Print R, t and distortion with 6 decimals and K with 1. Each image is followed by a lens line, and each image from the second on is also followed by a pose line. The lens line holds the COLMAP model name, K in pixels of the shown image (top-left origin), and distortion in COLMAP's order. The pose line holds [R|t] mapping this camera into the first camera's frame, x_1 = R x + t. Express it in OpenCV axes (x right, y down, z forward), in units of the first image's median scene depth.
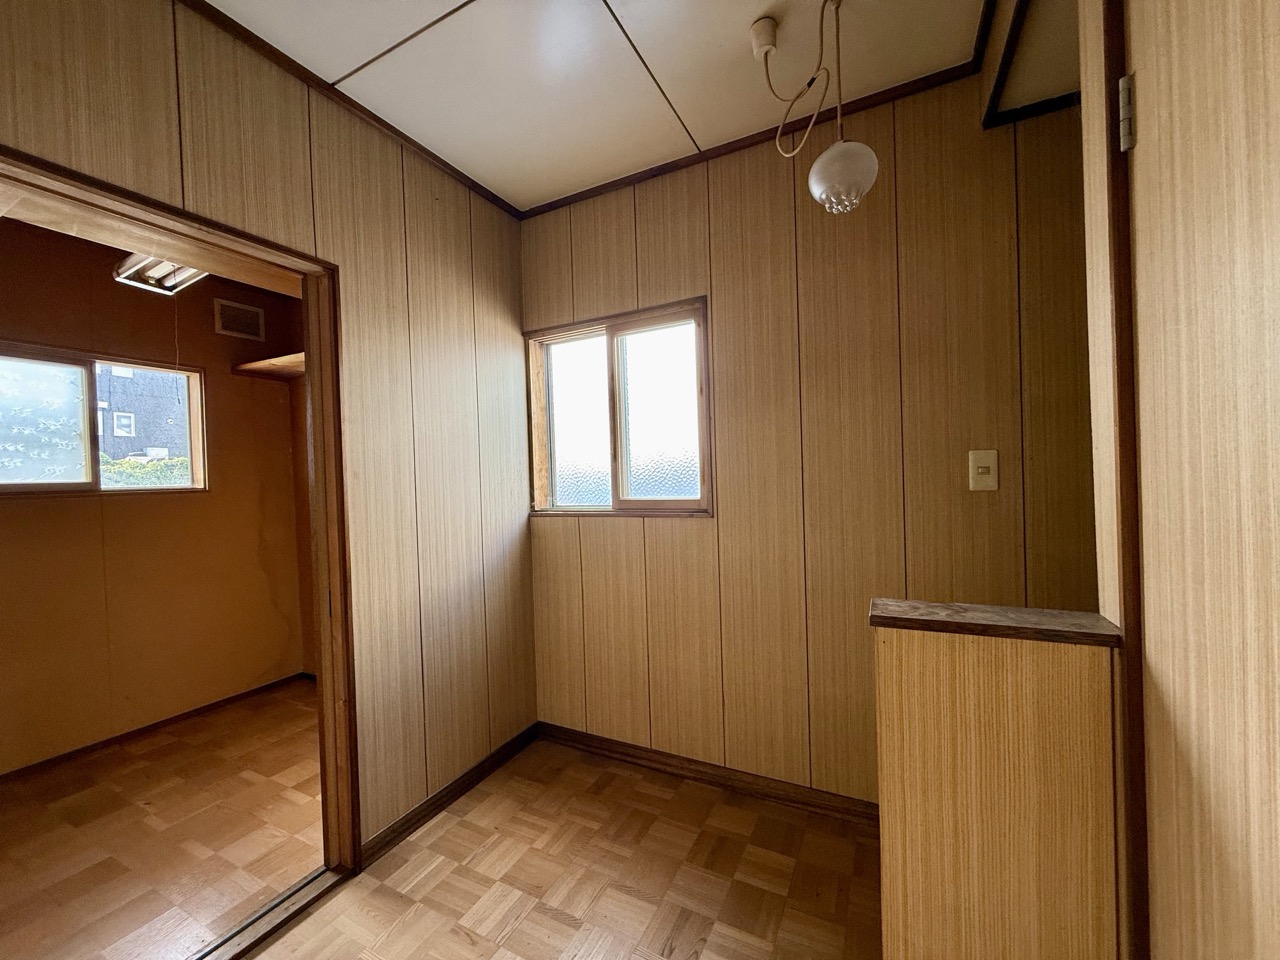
lens RADIAL K [[511.1, 0, 649.0], [0, 511.1, 478.9], [0, 0, 1]] dist [-0.000866, -0.000282]
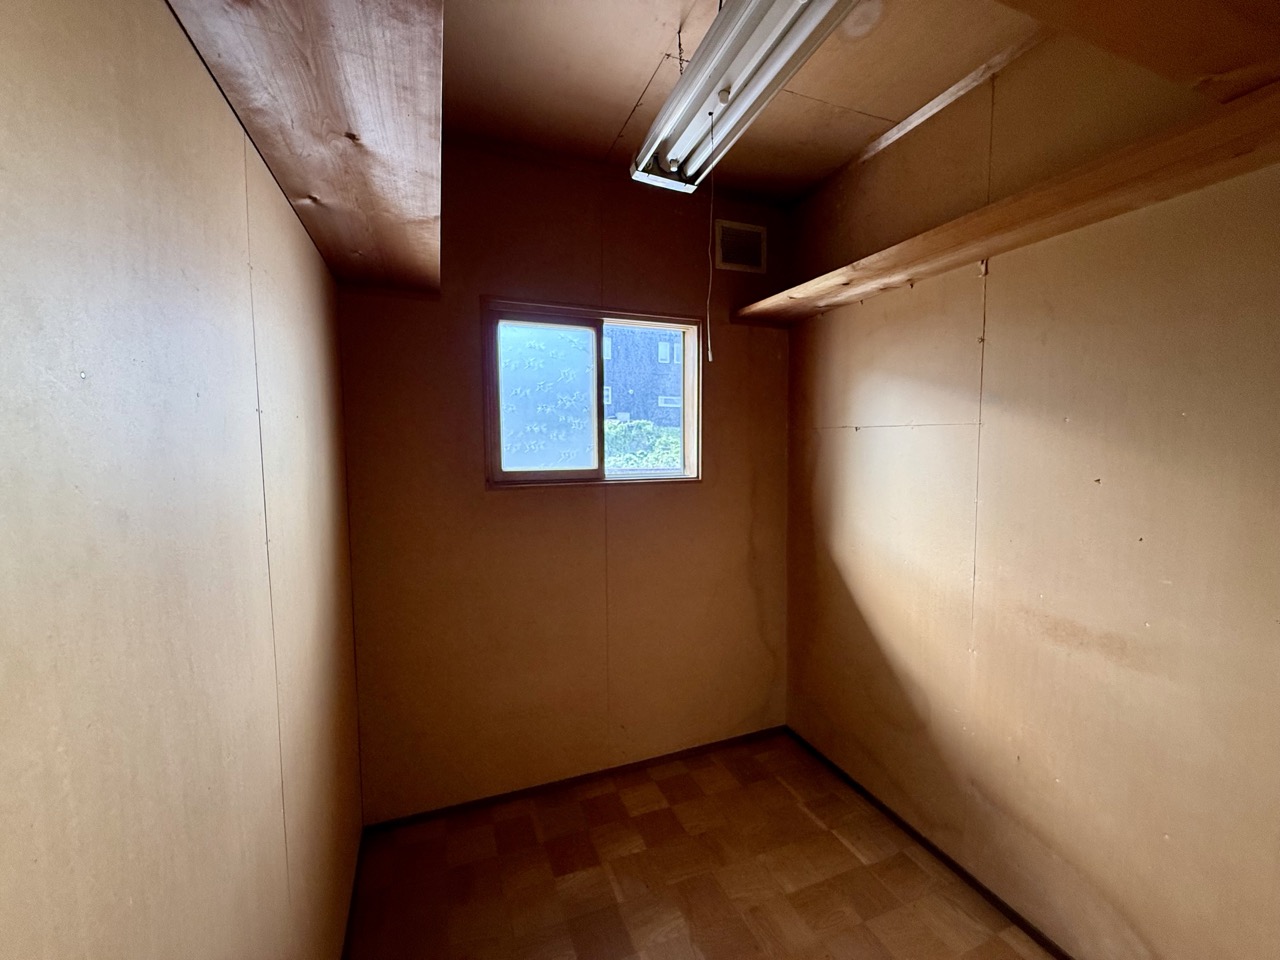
lens RADIAL K [[511.1, 0, 639.9], [0, 511.1, 482.4], [0, 0, 1]] dist [-0.000866, -0.000282]
pose [[0.746646, 0.080096, -0.660382, -0.495399], [-0.024196, 0.995338, 0.093365, -0.051929], [0.664781, -0.053732, 0.745103, 0.428333]]
